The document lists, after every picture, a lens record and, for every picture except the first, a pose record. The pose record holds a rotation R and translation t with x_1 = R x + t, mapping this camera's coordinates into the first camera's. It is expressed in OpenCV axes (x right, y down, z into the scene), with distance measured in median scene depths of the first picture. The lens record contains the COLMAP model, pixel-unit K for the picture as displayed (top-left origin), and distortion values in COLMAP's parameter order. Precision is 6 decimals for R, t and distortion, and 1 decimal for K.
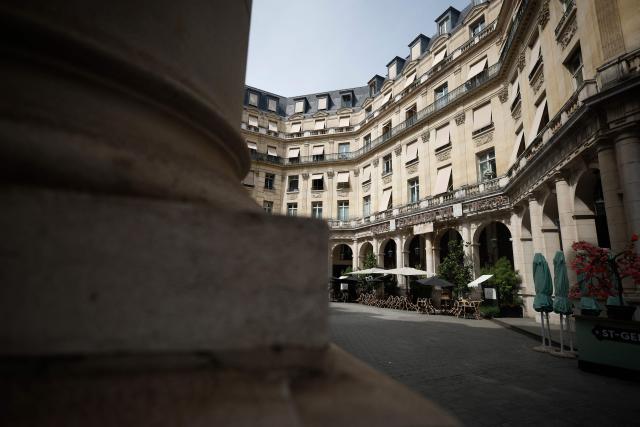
lens RADIAL K [[298.5, 0, 320.0], [0, 298.5, 213.5], [0, 0, 1]] dist [0.000301, 0.000008]
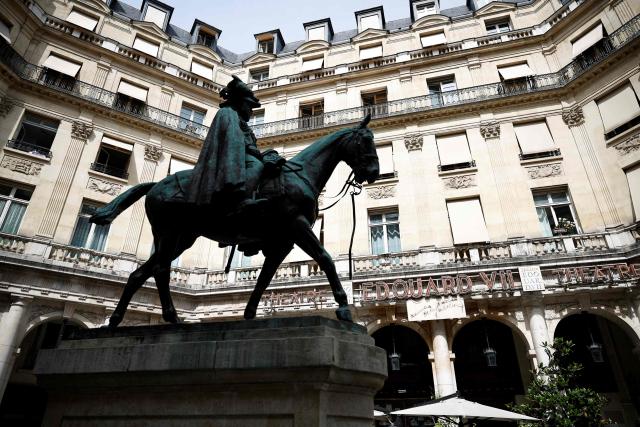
lens RADIAL K [[414.9, 0, 320.0], [0, 414.9, 213.5], [0, 0, 1]] dist [-0.008908, -0.002578]
pose [[0.677020, 0.326271, 0.659690, -0.231930], [-0.147065, 0.938259, -0.313117, 0.135009], [-0.721121, 0.114969, 0.683203, 0.672927]]
